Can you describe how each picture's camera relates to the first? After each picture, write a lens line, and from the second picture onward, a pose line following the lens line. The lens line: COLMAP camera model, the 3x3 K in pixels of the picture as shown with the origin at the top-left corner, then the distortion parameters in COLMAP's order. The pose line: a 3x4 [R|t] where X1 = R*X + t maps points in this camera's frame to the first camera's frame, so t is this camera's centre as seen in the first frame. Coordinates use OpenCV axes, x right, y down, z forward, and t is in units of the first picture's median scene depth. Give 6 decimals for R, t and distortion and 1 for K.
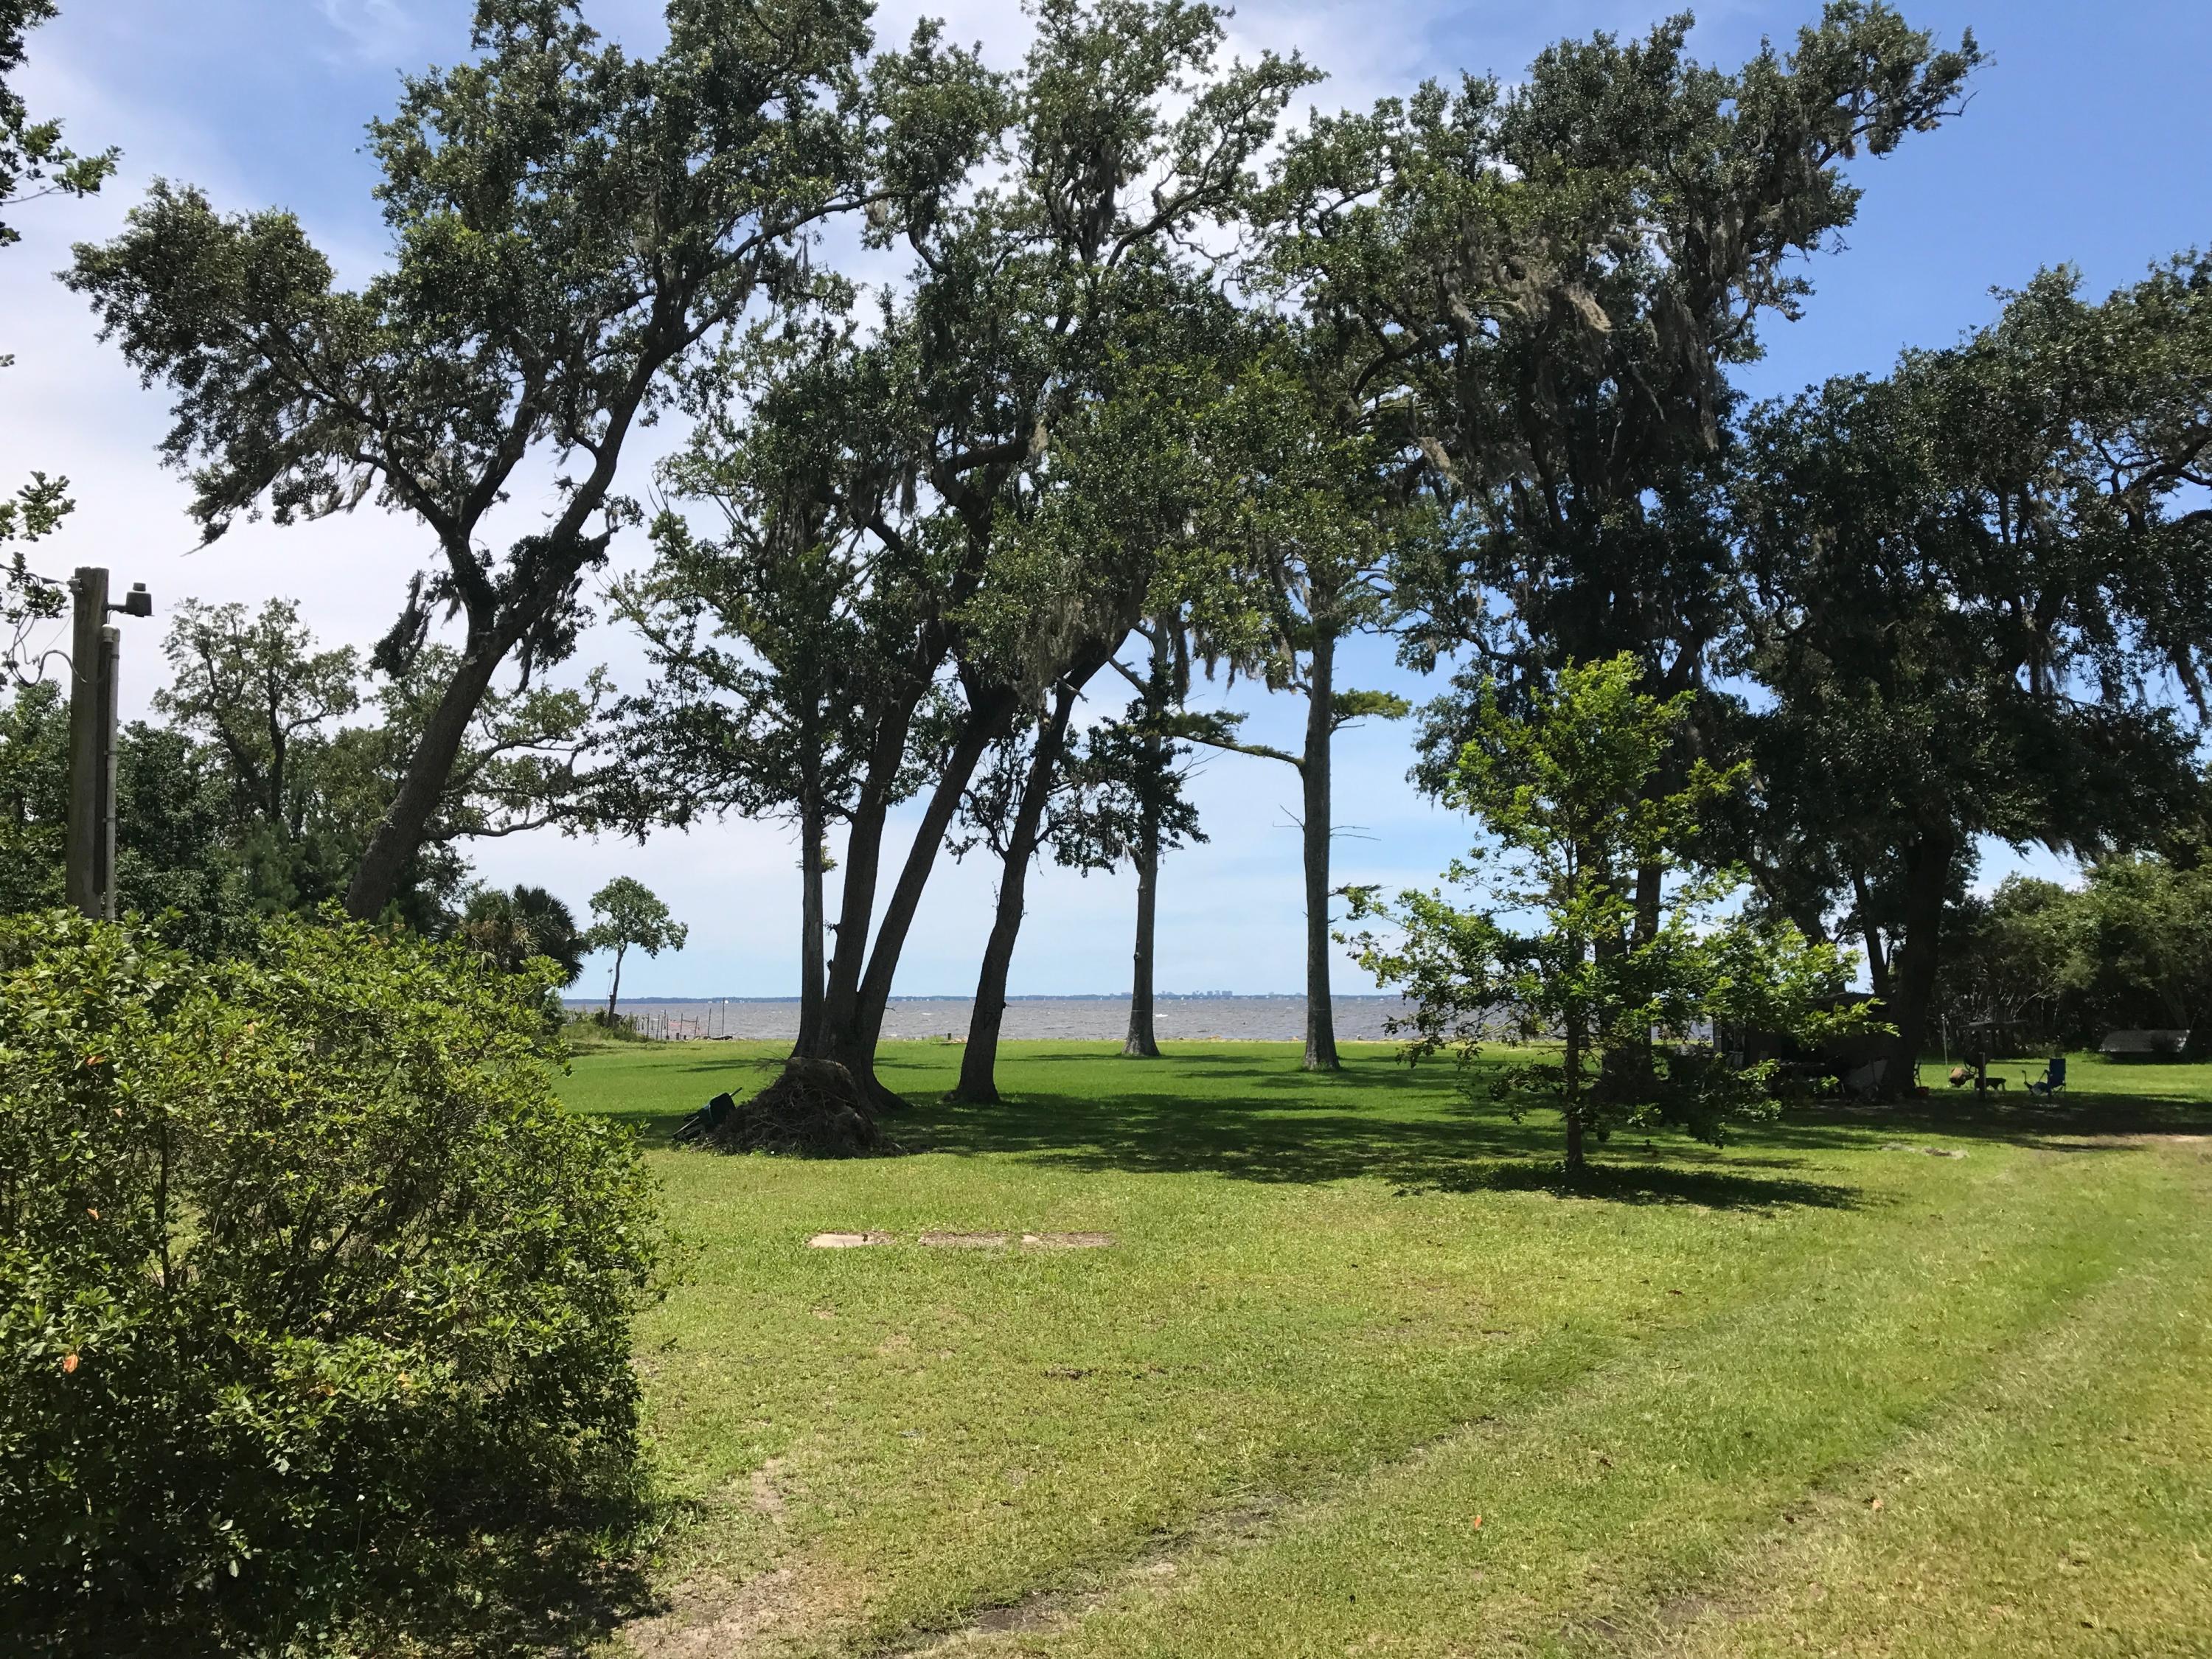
lens RADIAL K [[1838.3, 0, 1108.7], [0, 1838.3, 912.9], [0, 0, 1]] dist [-0.072200, 0.171340]
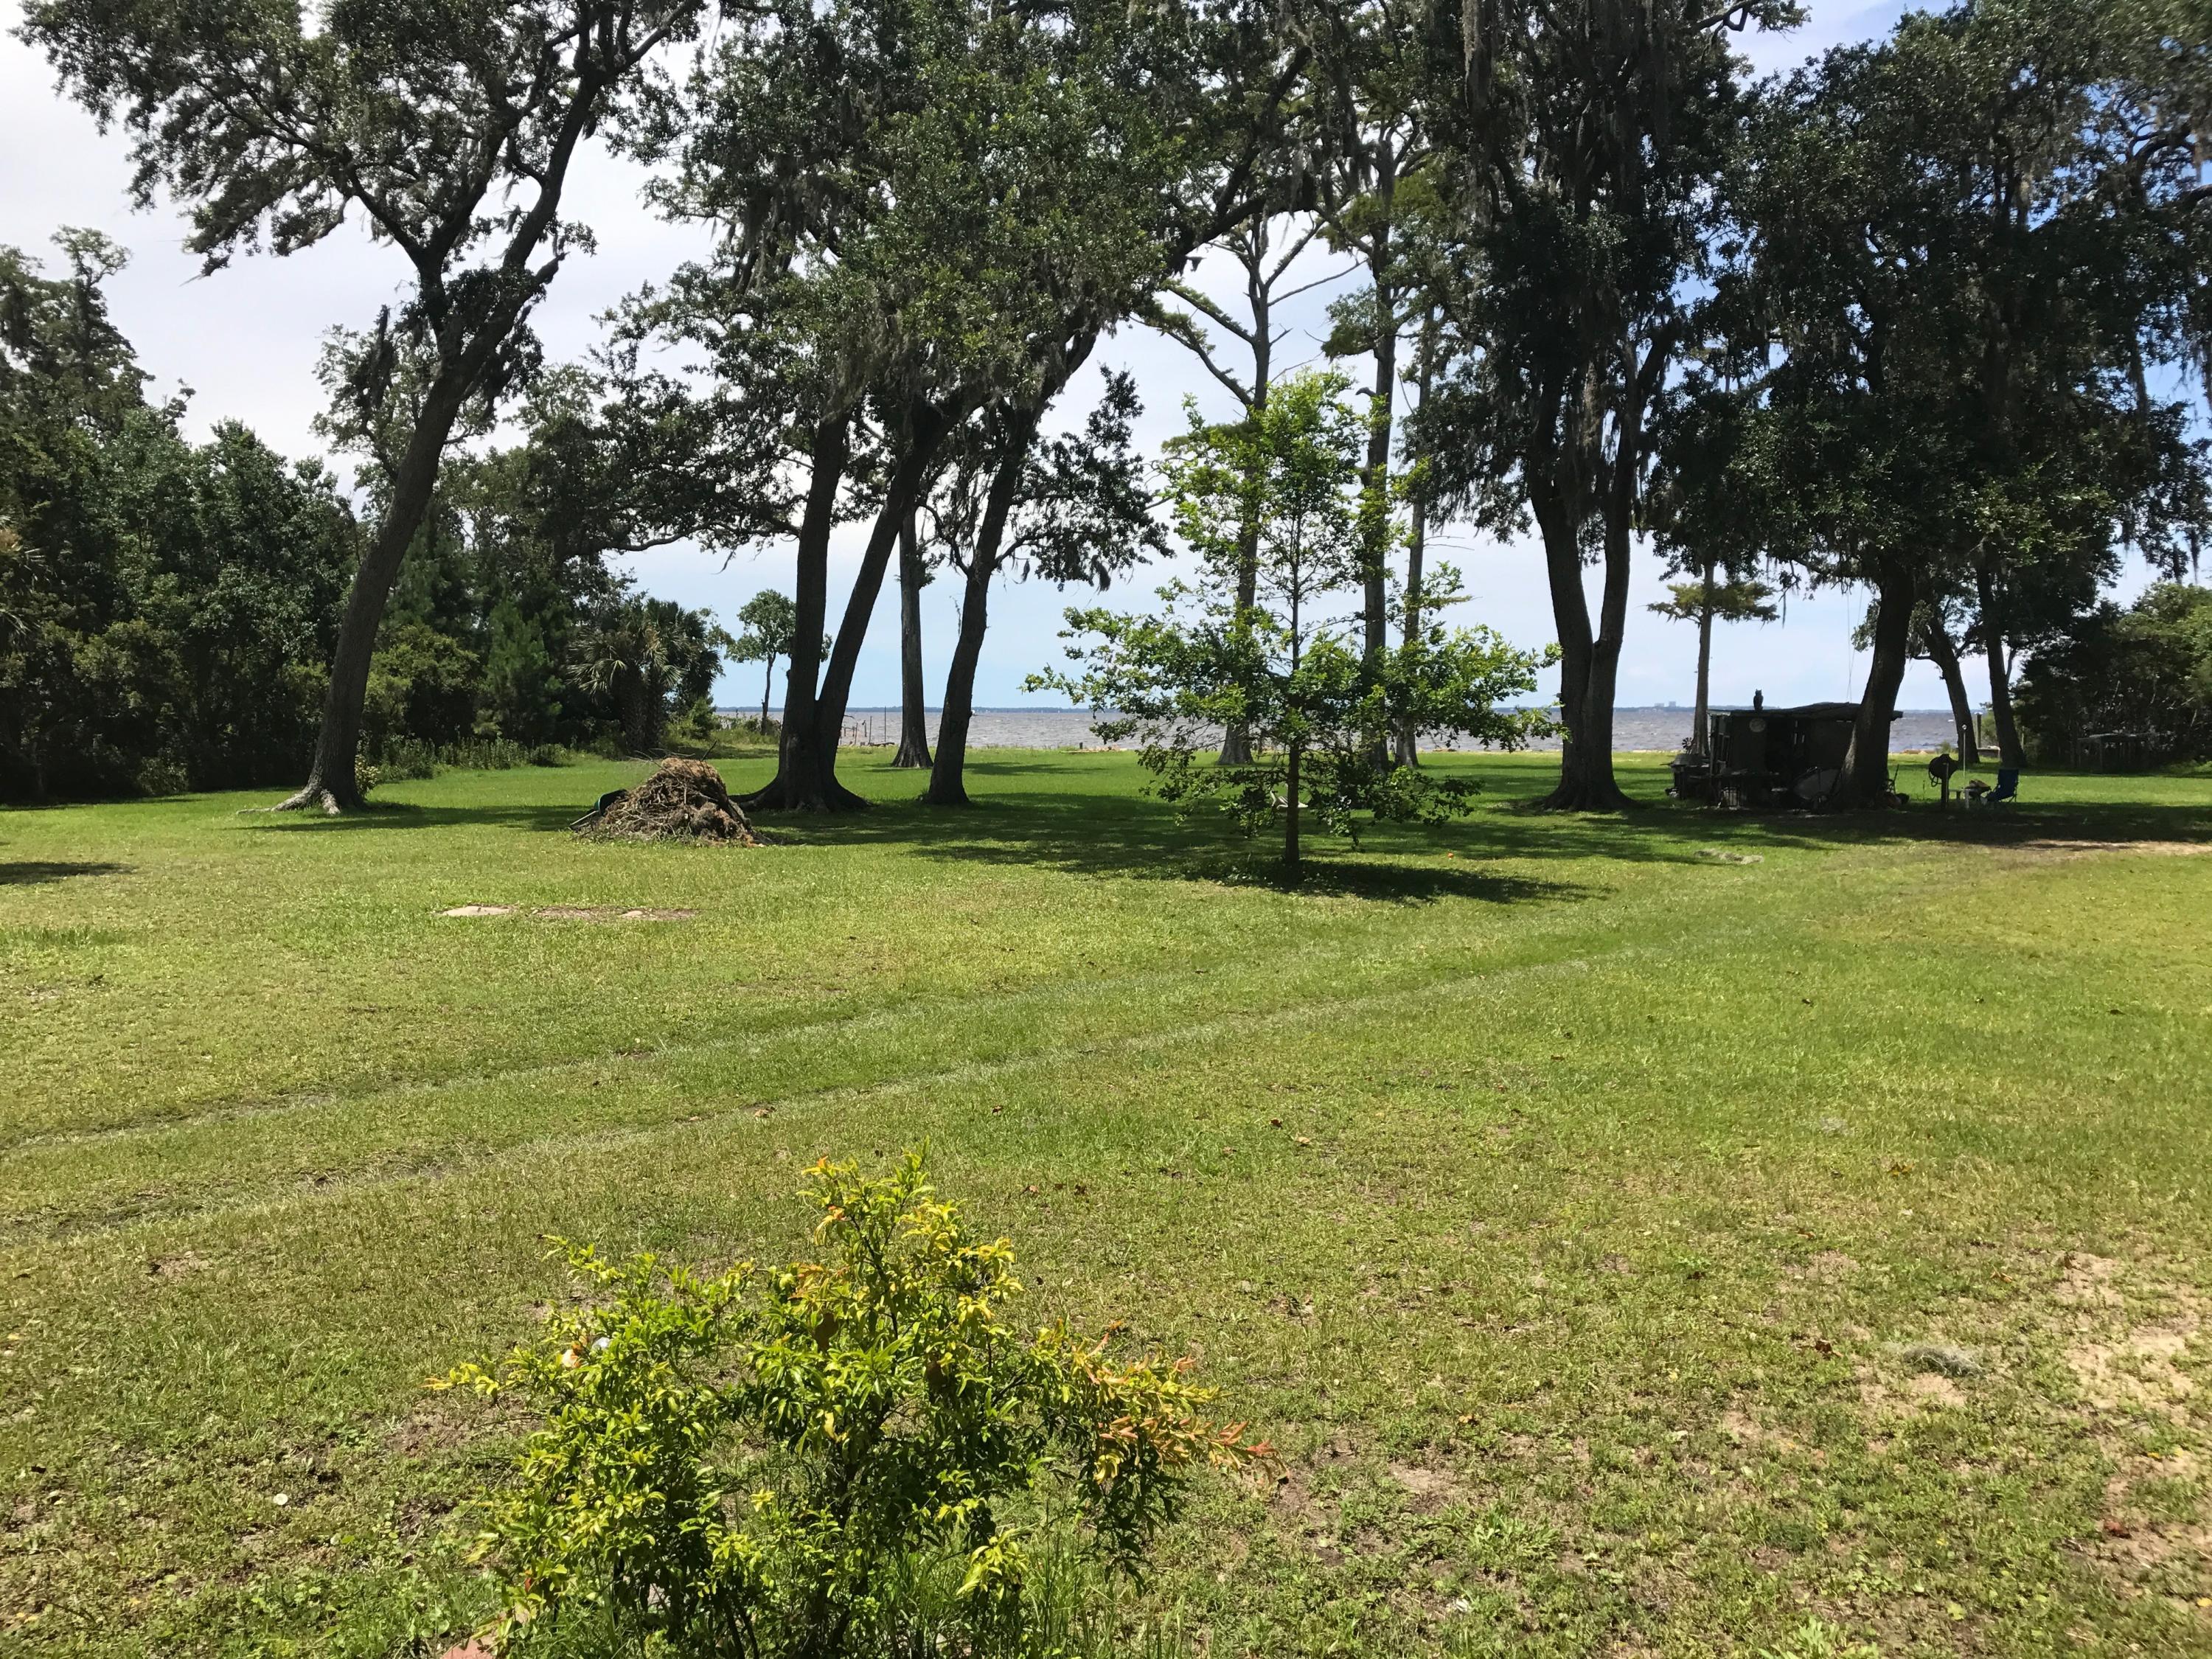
lens RADIAL K [[1819.2, 0, 1110.1], [0, 1819.2, 828.6], [0, 0, 1]] dist [0.000624, 0.022257]
pose [[0.990302, 0.014940, -0.138128, 0.165830], [0.000682, 0.993667, 0.112365, -0.002030], [0.138932, -0.111369, 0.984020, -0.013258]]
